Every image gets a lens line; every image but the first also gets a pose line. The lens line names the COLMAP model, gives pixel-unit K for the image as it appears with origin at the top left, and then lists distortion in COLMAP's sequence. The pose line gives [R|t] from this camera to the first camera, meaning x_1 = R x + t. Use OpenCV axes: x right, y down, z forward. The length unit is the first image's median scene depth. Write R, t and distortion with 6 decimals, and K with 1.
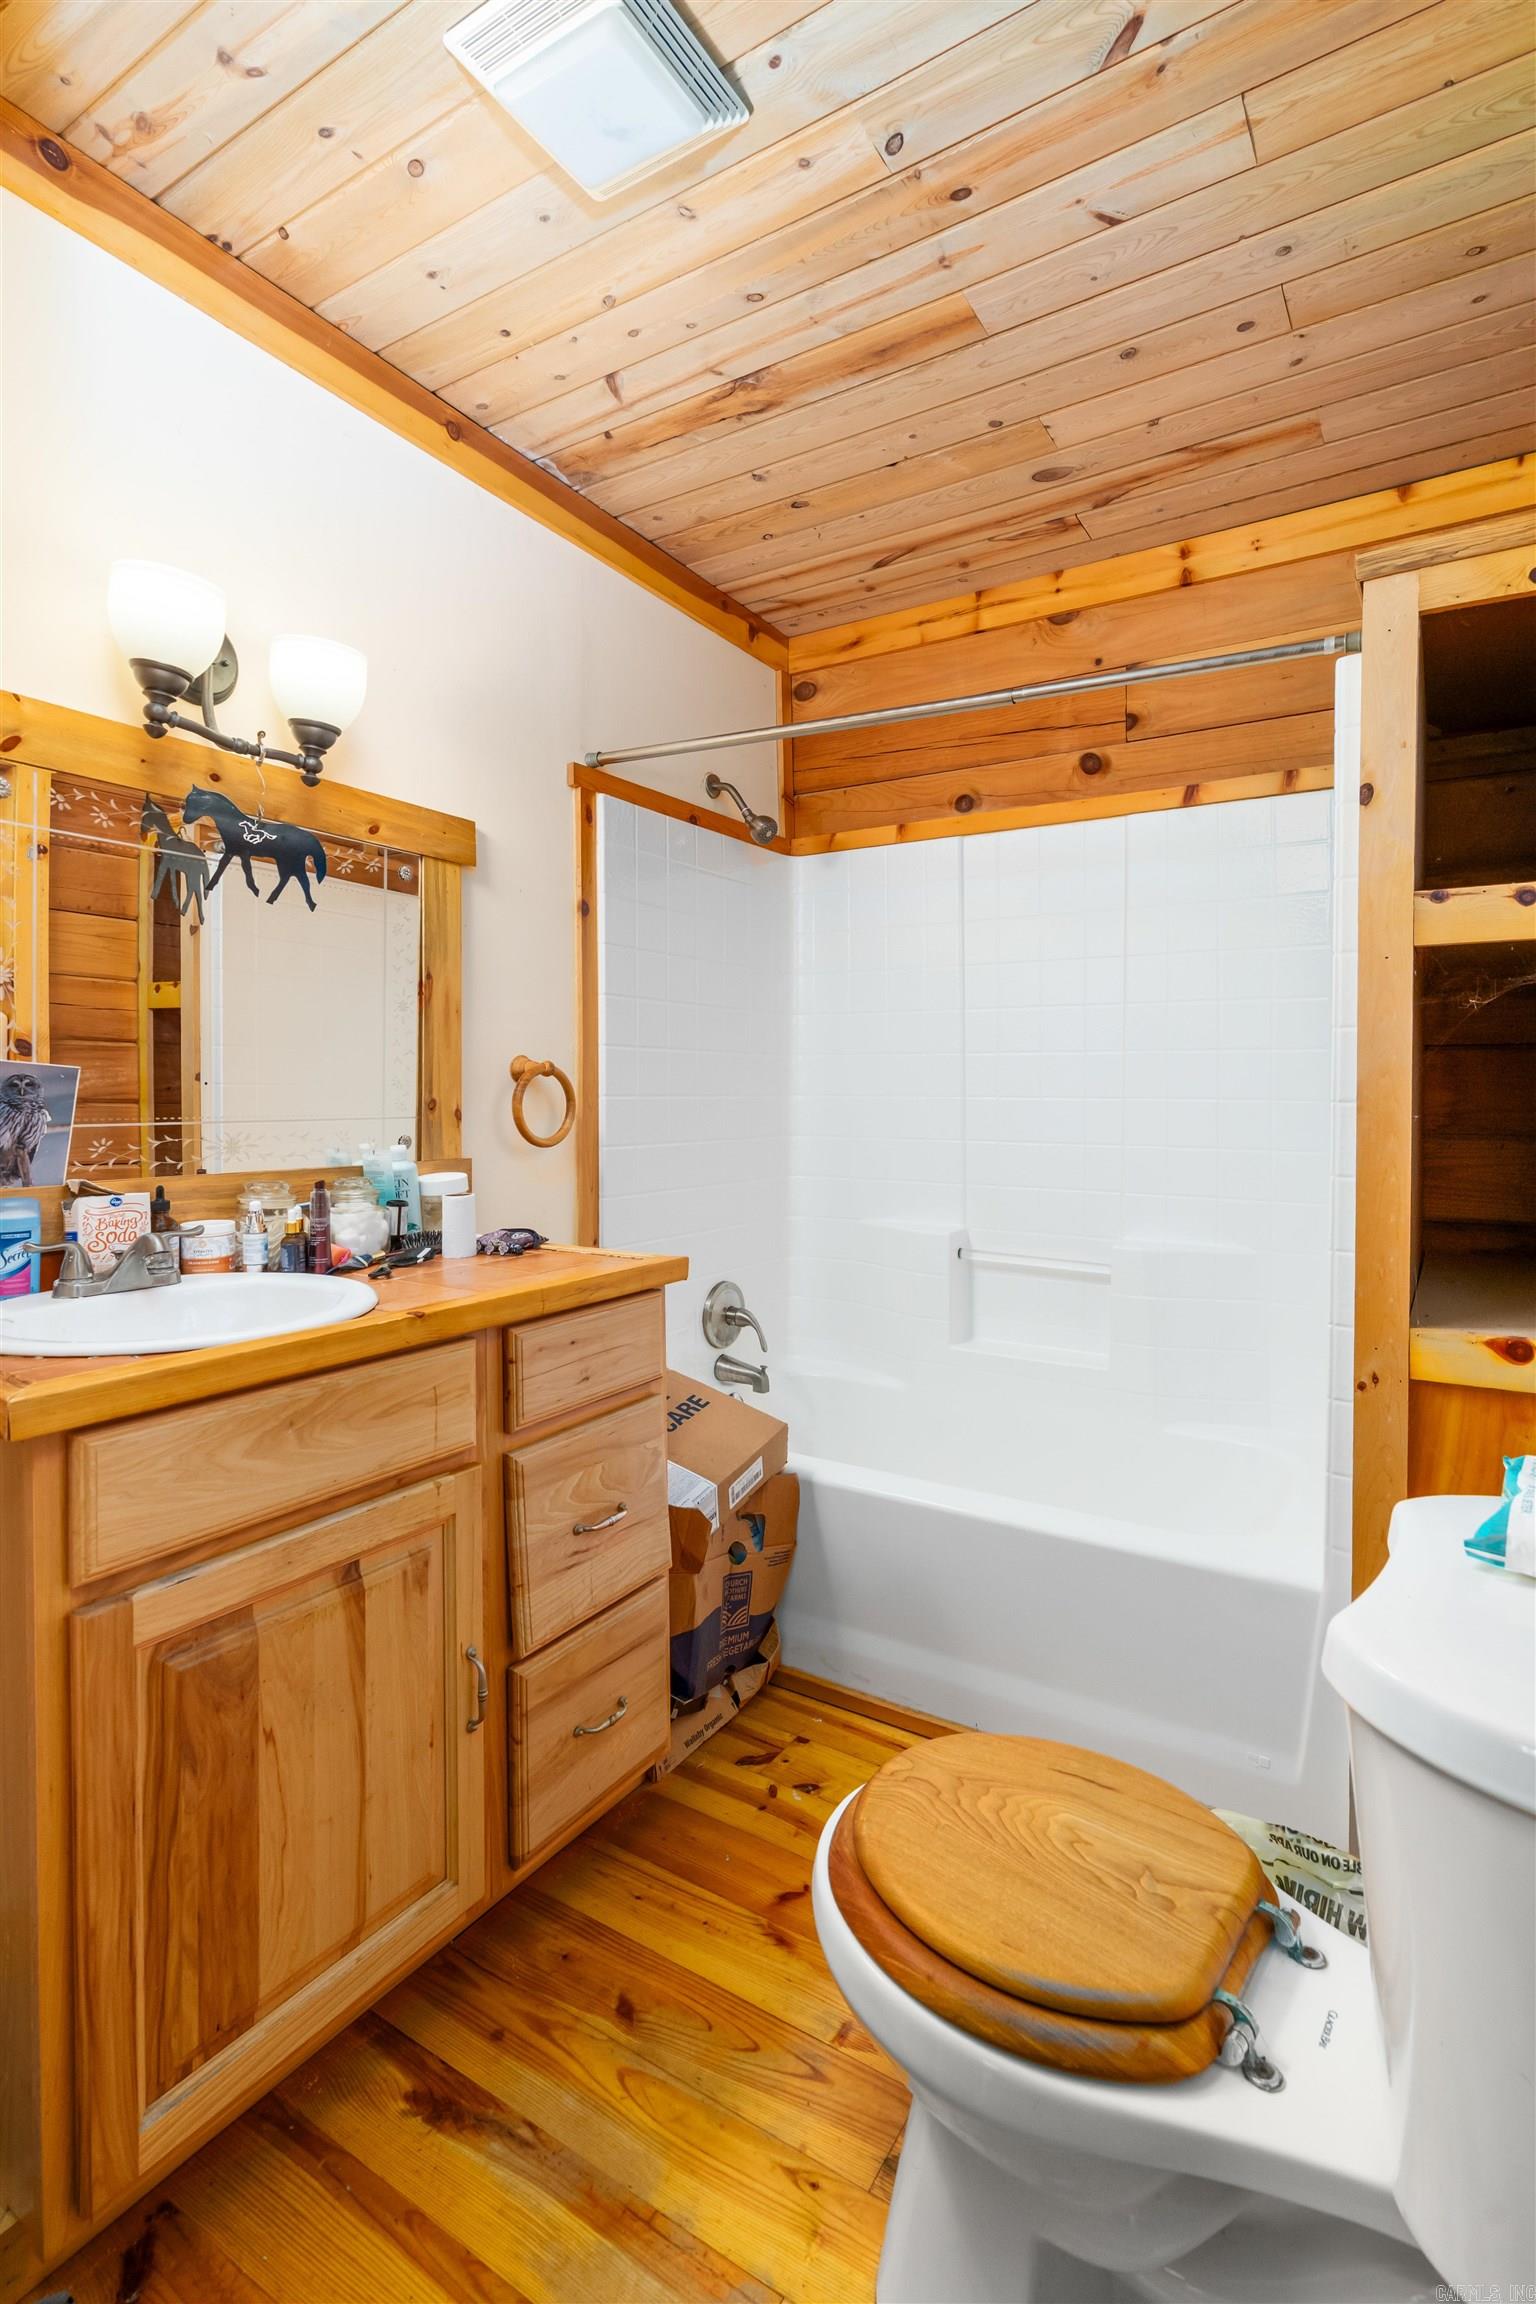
lens RADIAL K [[1093.6, 0, 769.0], [0, 1093.6, 1104.3], [0, 0, 1]] dist [-0.004056, 0.000593]
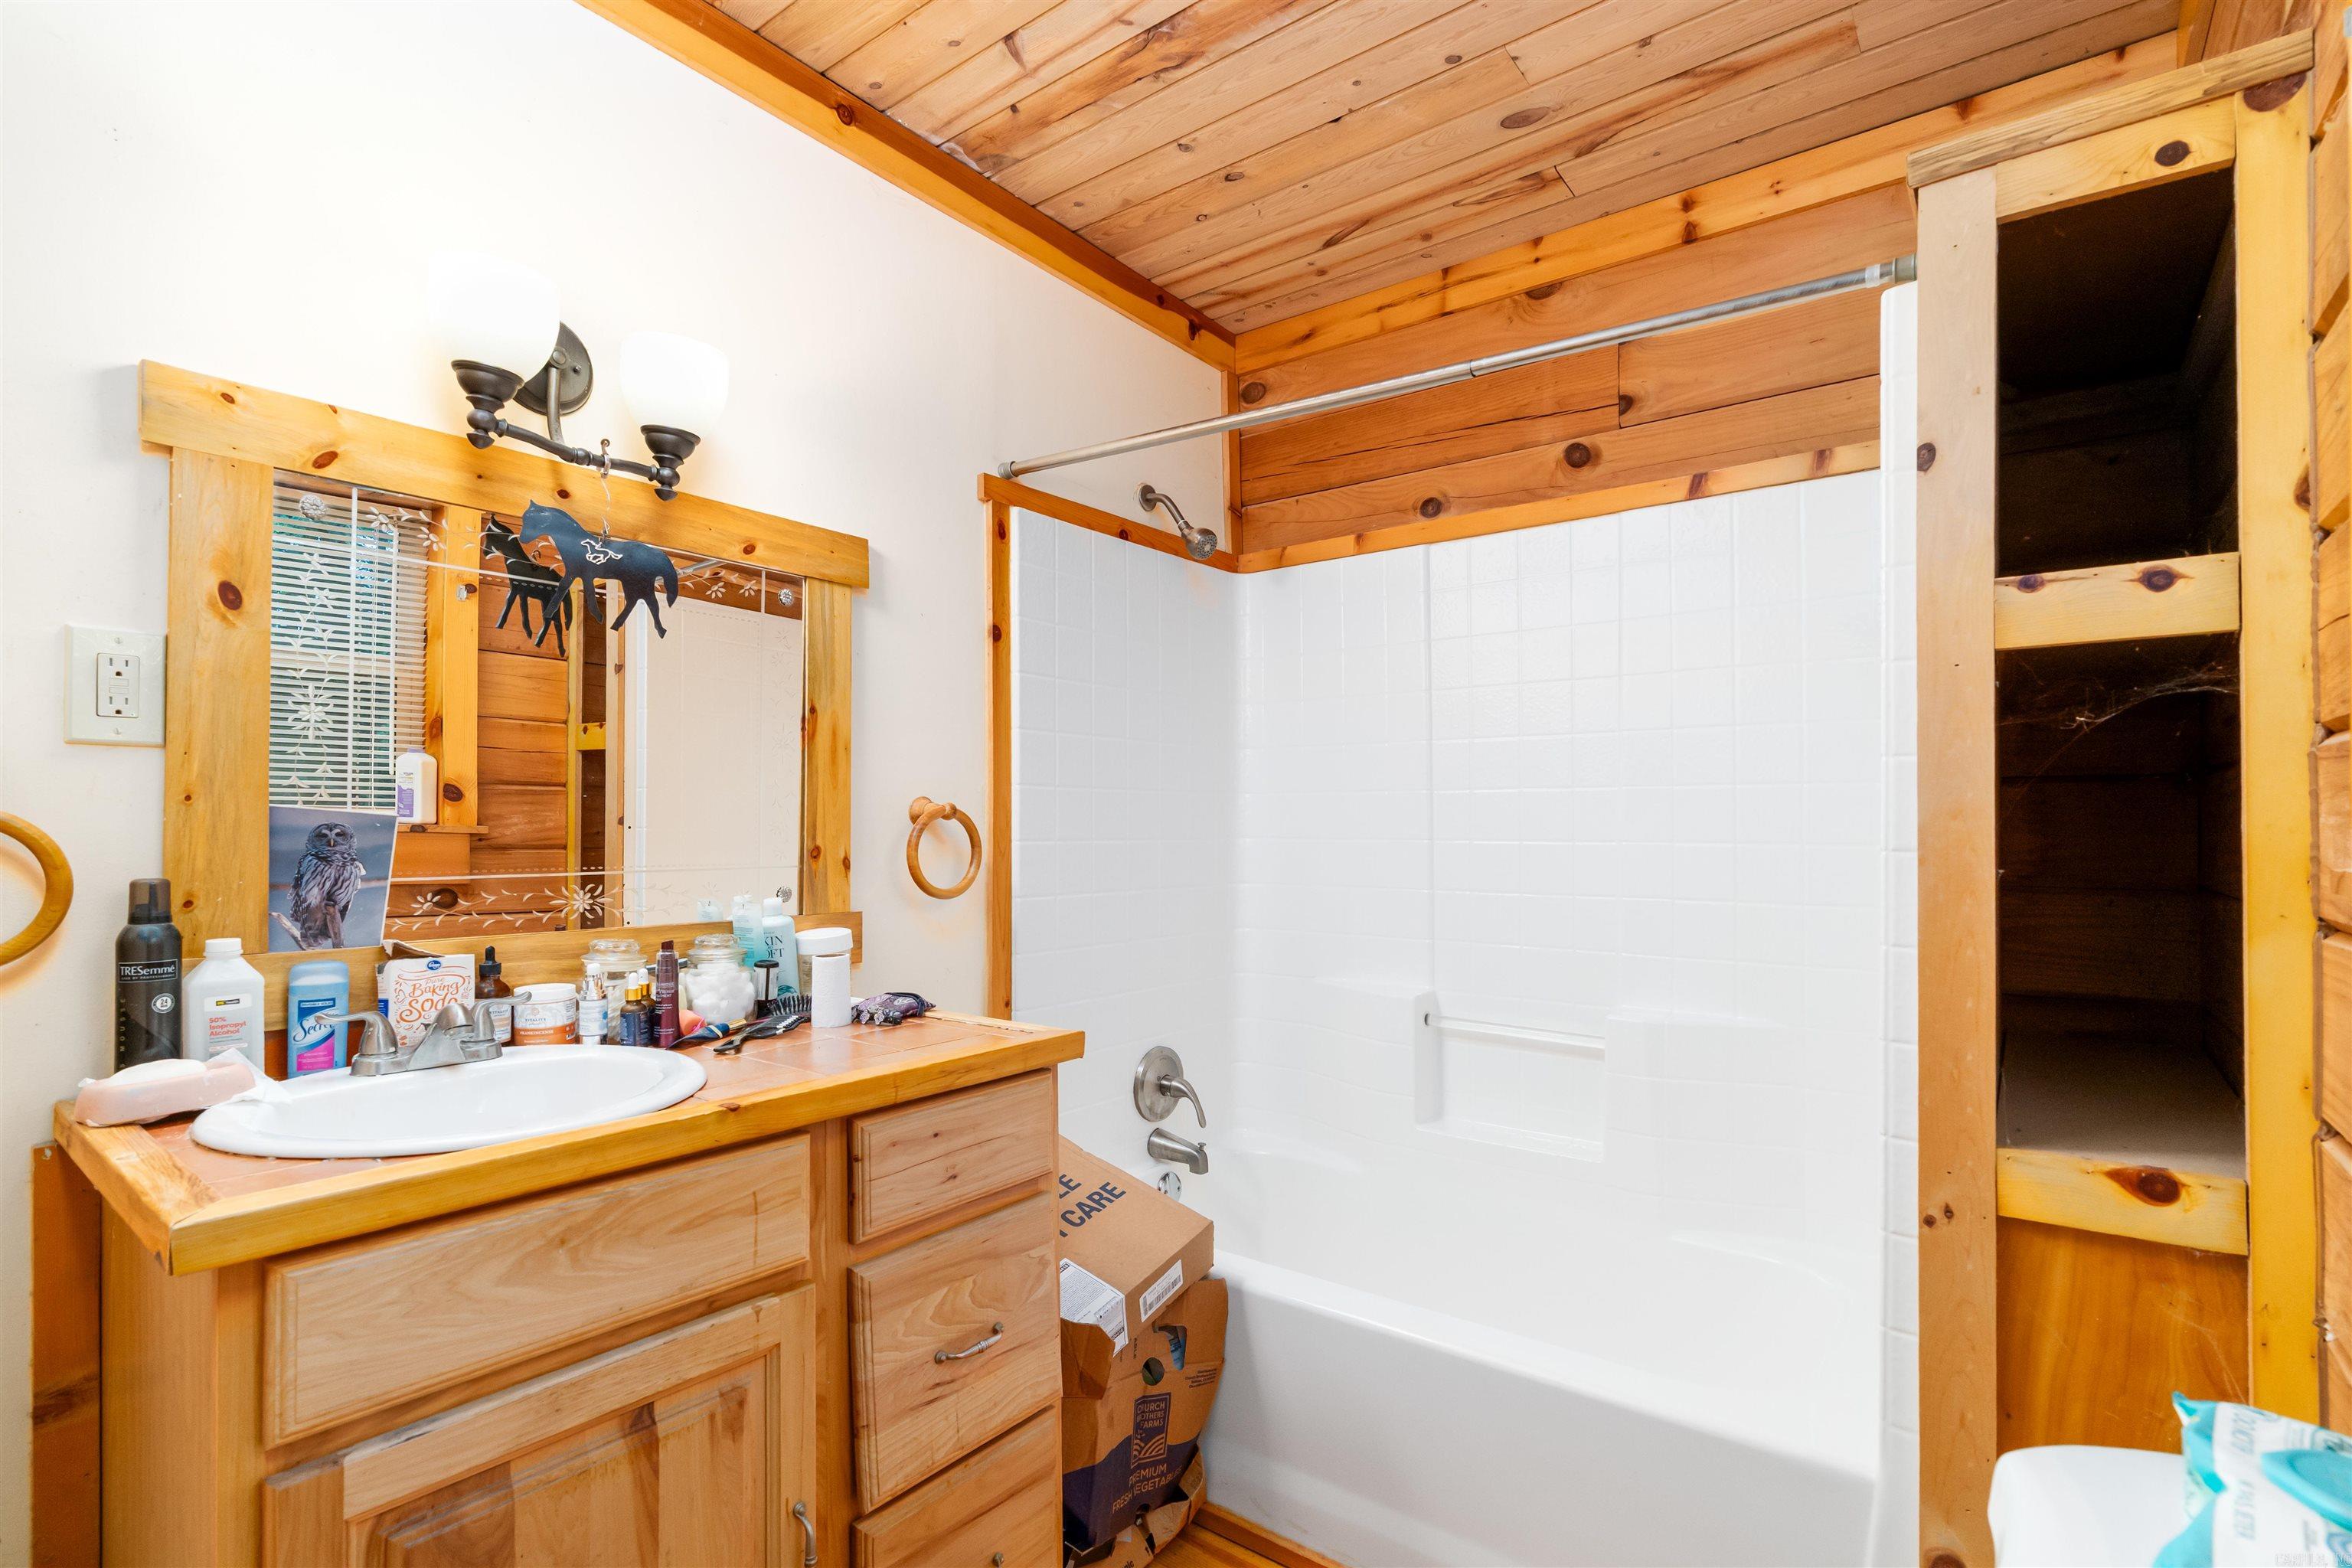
lens RADIAL K [[1116.4, 0, 1133.1], [0, 1116.4, 824.7], [0, 0, 1]] dist [-0.004056, 0.000593]
pose [[0.993855, -0.003780, -0.110623, 0.054116], [0.002029, 0.999871, -0.015939, -0.007378], [0.110669, 0.015617, 0.993735, 0.114764]]
